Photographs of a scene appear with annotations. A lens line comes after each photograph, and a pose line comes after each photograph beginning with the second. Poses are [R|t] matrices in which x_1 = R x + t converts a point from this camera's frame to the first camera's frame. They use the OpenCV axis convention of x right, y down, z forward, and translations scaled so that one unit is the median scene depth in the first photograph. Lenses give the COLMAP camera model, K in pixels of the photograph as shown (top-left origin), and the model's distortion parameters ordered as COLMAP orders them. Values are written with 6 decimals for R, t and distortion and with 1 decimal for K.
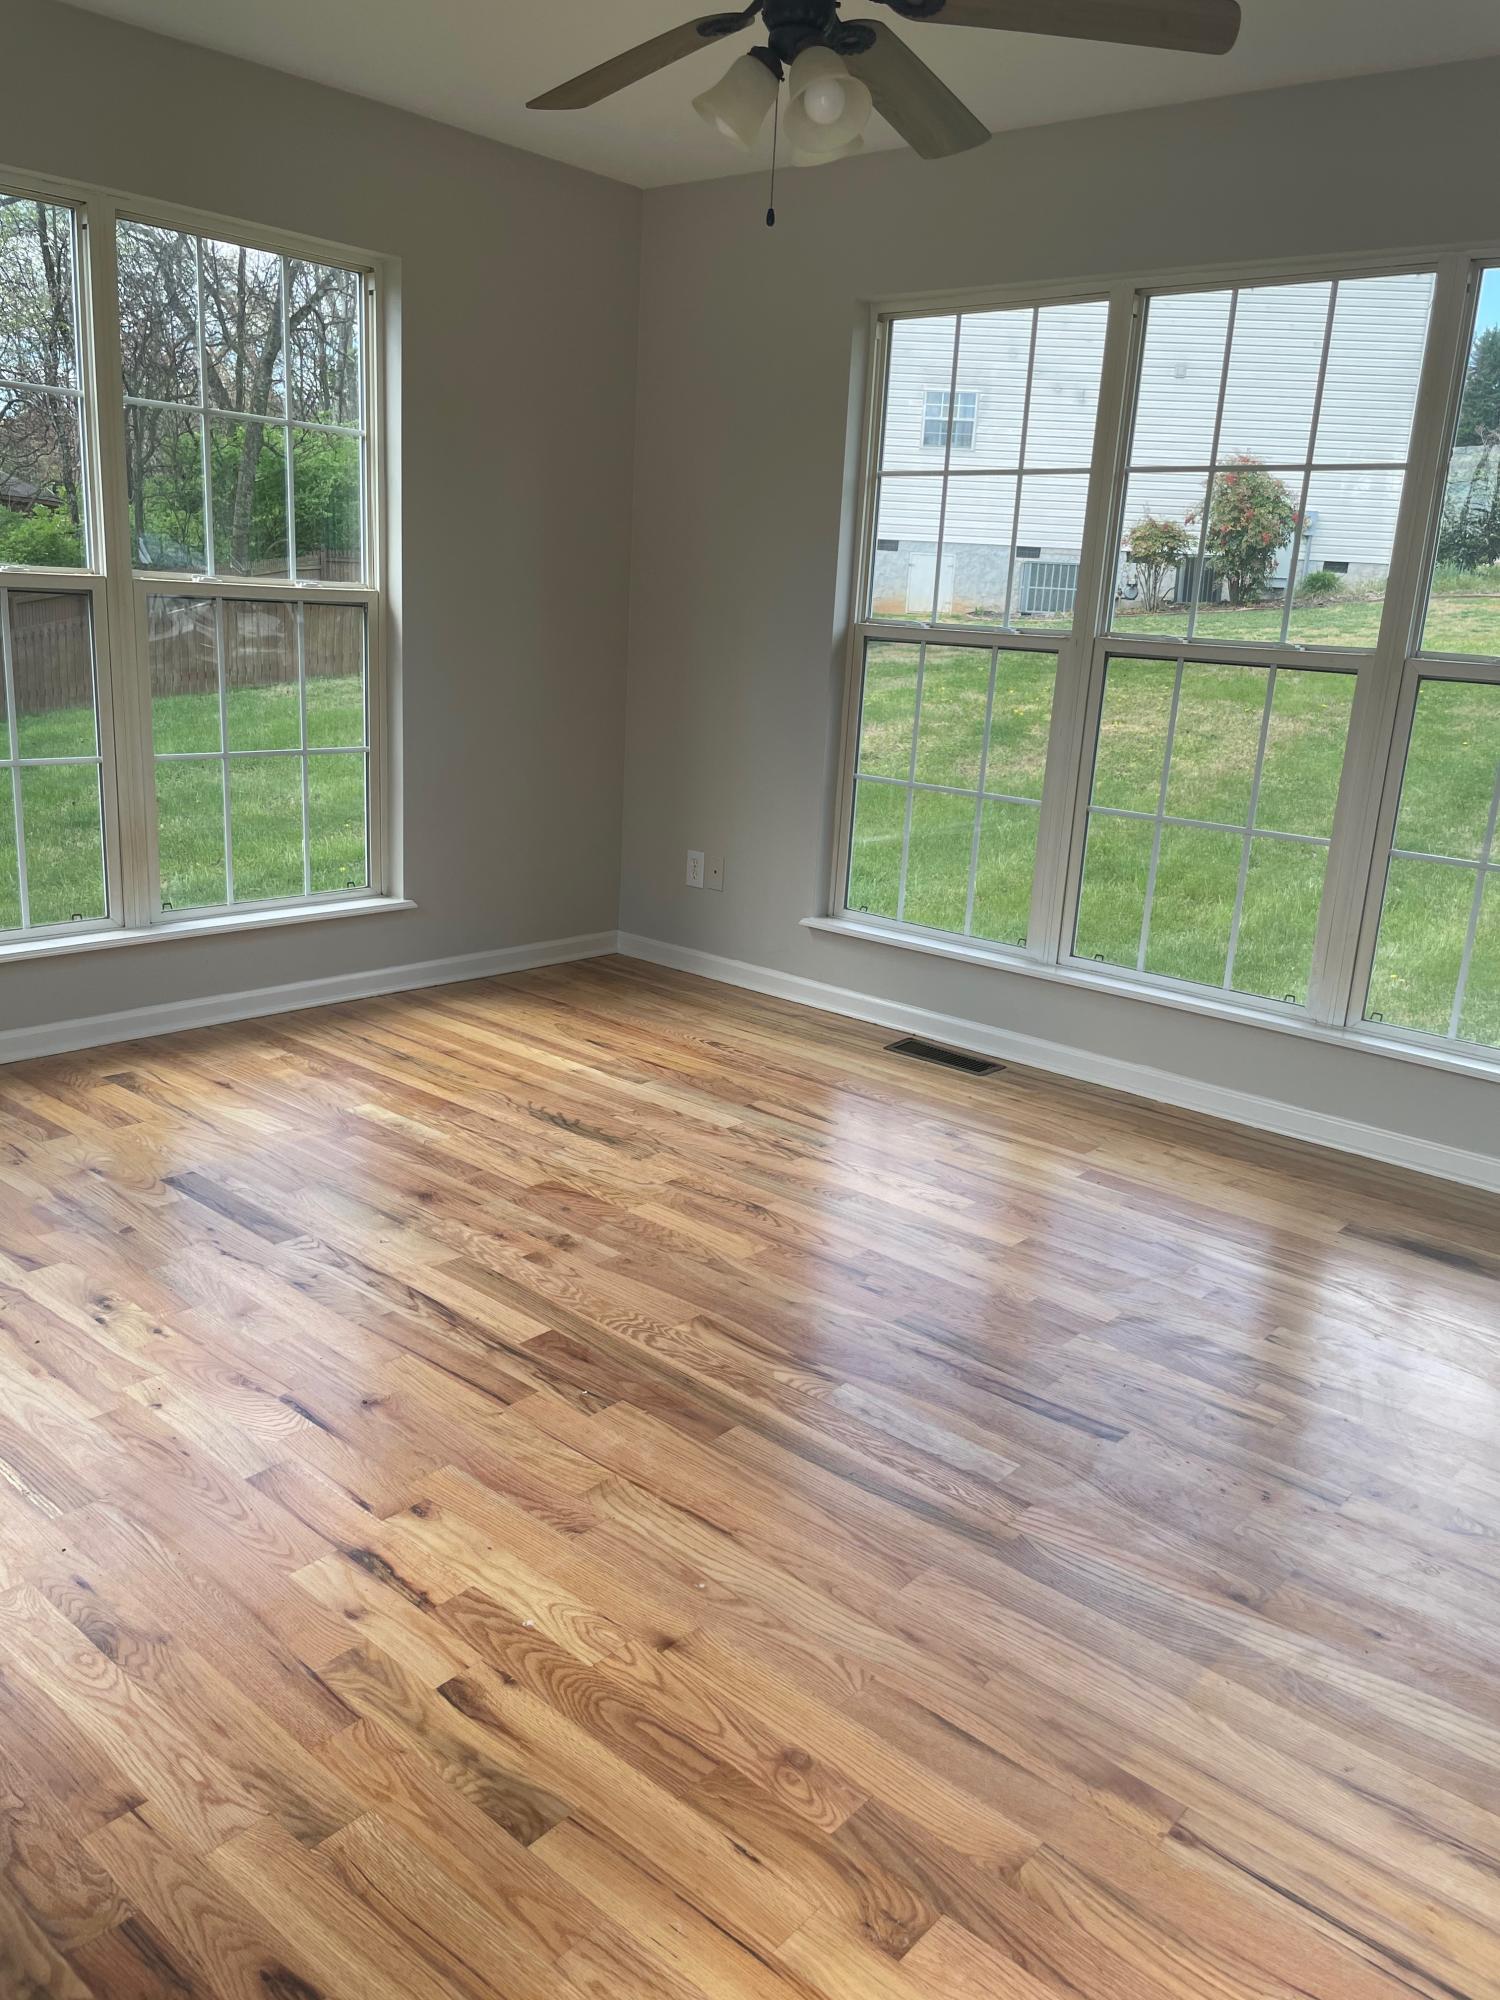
lens RADIAL K [[1517.0, 0, 743.2], [0, 1517.0, 996.0], [0, 0, 1]] dist [0.076634, -0.108286]
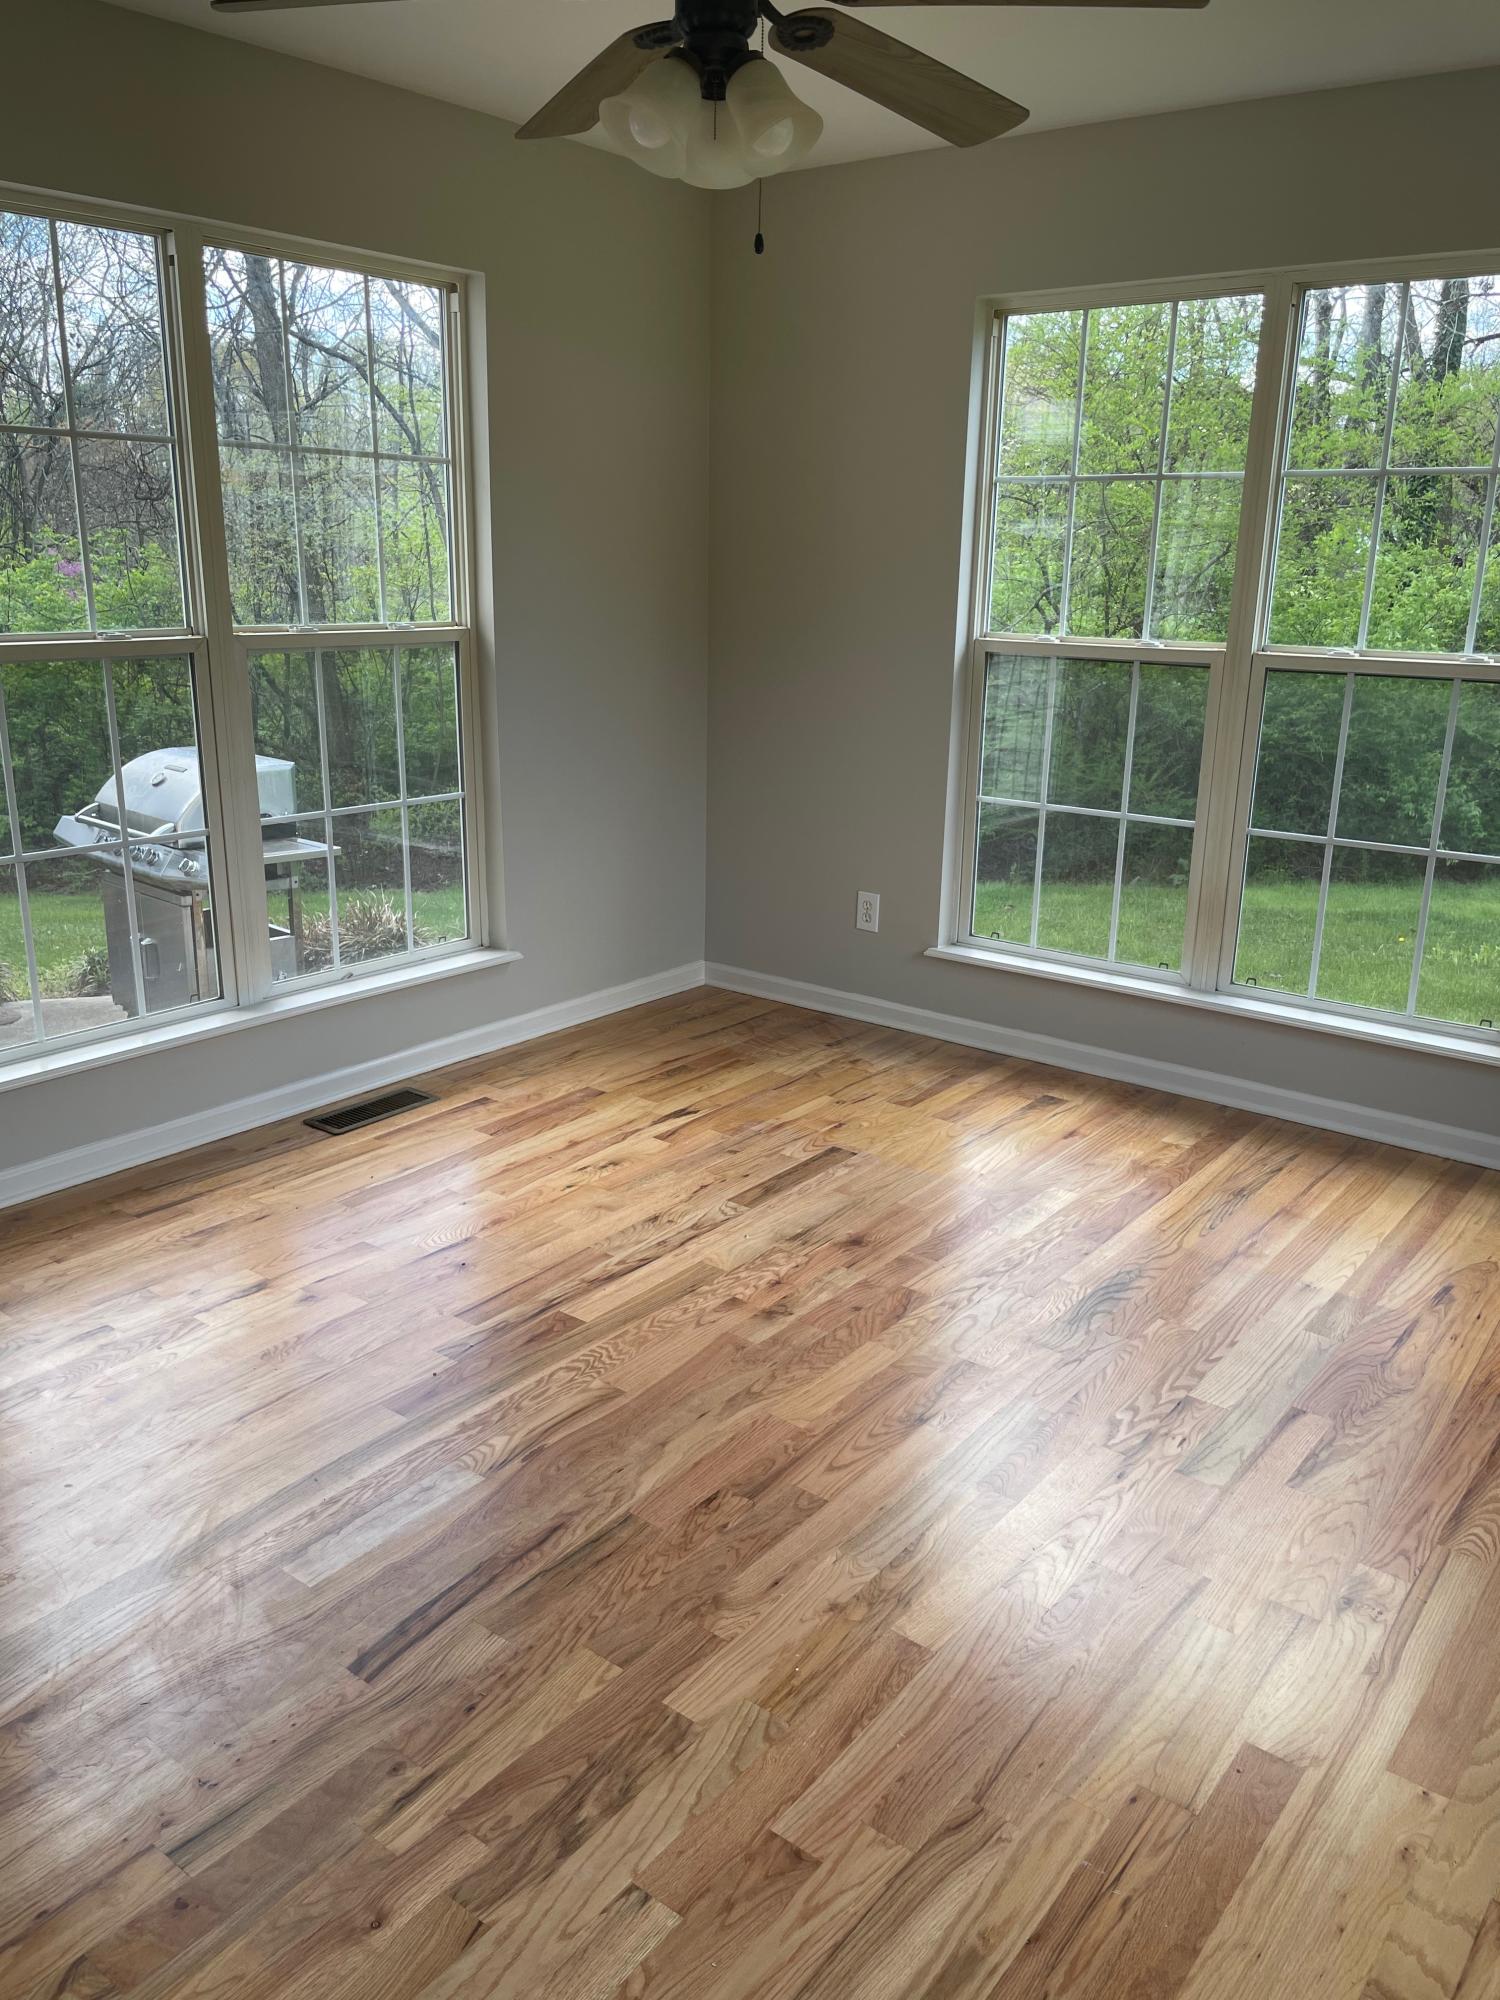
lens RADIAL K [[1517.0, 0, 740.3], [0, 1517.0, 1003.6], [0, 0, 1]] dist [0.076634, -0.108286]
pose [[0.055996, 0.226562, -0.972386, 0.740594], [-0.269232, 0.941264, 0.203807, -0.206365], [0.961446, 0.250385, 0.113705, 0.770621]]
